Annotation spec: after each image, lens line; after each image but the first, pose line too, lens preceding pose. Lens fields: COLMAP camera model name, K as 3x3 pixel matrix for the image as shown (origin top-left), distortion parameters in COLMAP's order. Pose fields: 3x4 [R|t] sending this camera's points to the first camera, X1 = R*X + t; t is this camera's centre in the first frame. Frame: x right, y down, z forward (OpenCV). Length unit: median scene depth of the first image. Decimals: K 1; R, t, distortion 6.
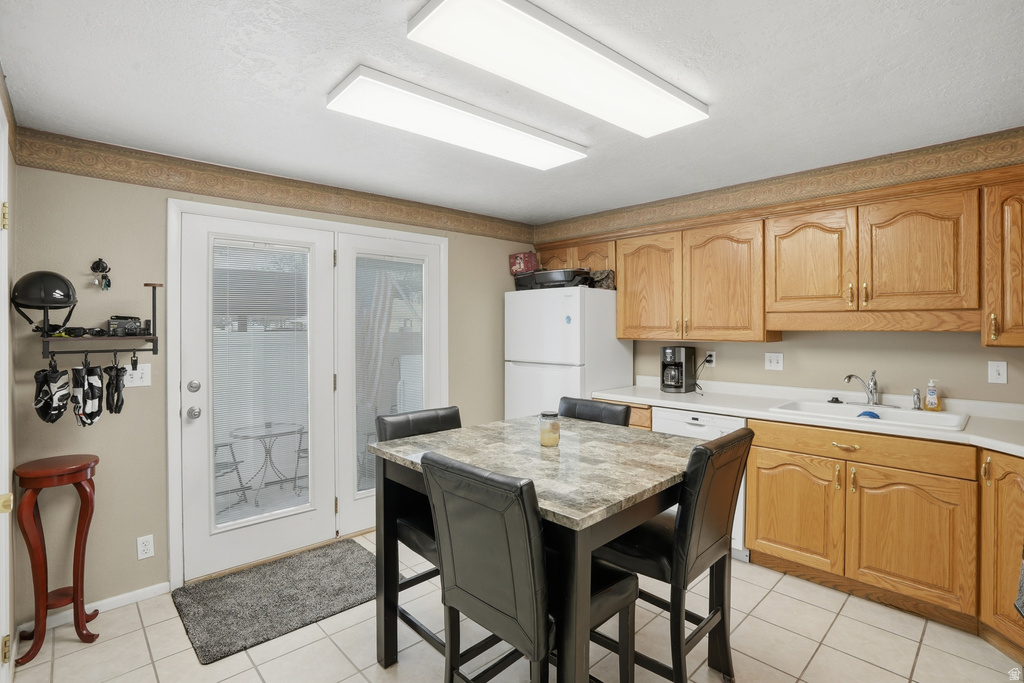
lens RADIAL K [[501.3, 0, 512.5], [0, 501.3, 333.3], [0, 0, 1]] dist [-0.070859, 0.029142]
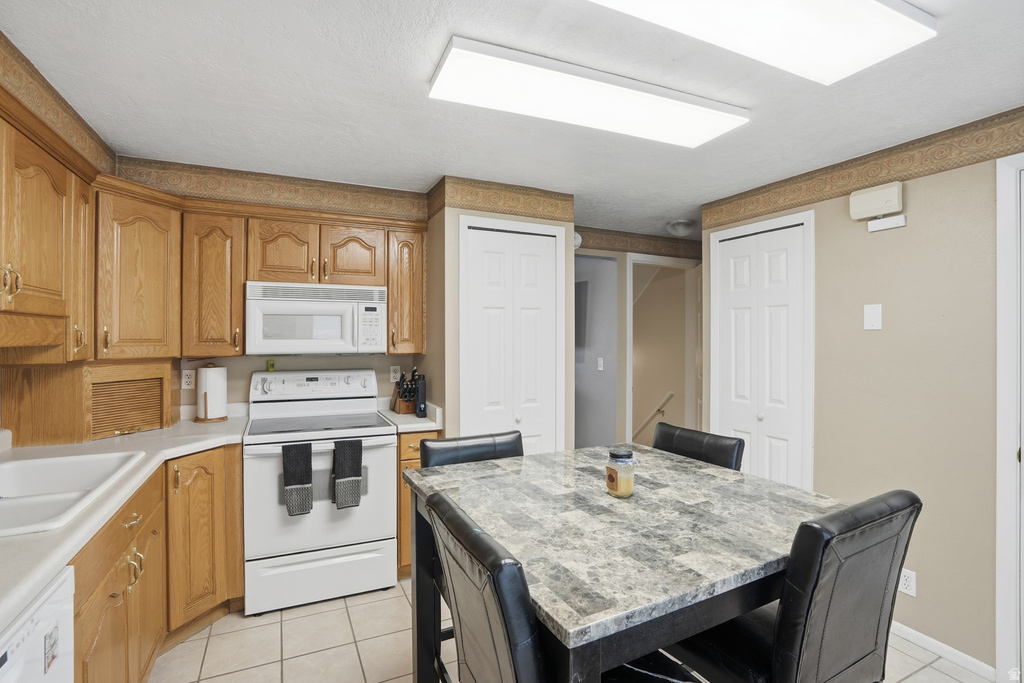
lens RADIAL K [[478.7, 0, 506.4], [0, 478.7, 336.9], [0, 0, 1]] dist [-0.066133, 0.024437]
pose [[-0.950604, 0.001719, 0.310402, 0.008984], [0.006479, 0.999877, 0.014304, -0.016724], [-0.310339, 0.015609, -0.950498, 1.083308]]
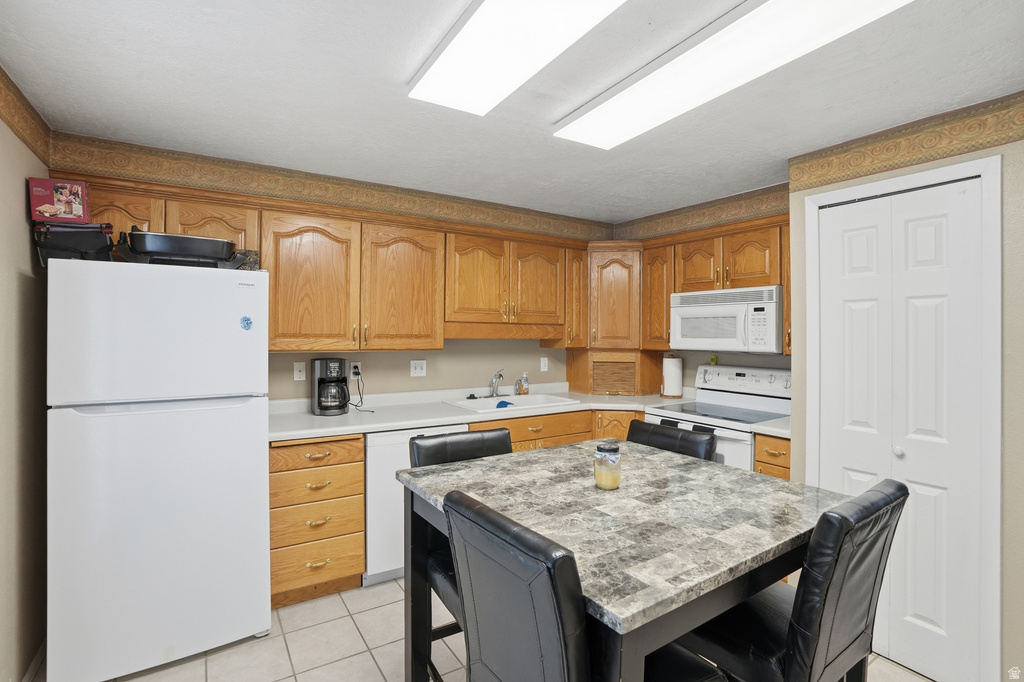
lens RADIAL K [[478.7, 0, 506.4], [0, 478.7, 336.4], [0, 0, 1]] dist [-0.066133, 0.024437]
pose [[0.188418, -0.001755, 0.982087, -0.432911], [0.006660, 0.999978, 0.000509, -0.009746], [-0.982066, 0.006445, 0.188426, 0.633020]]
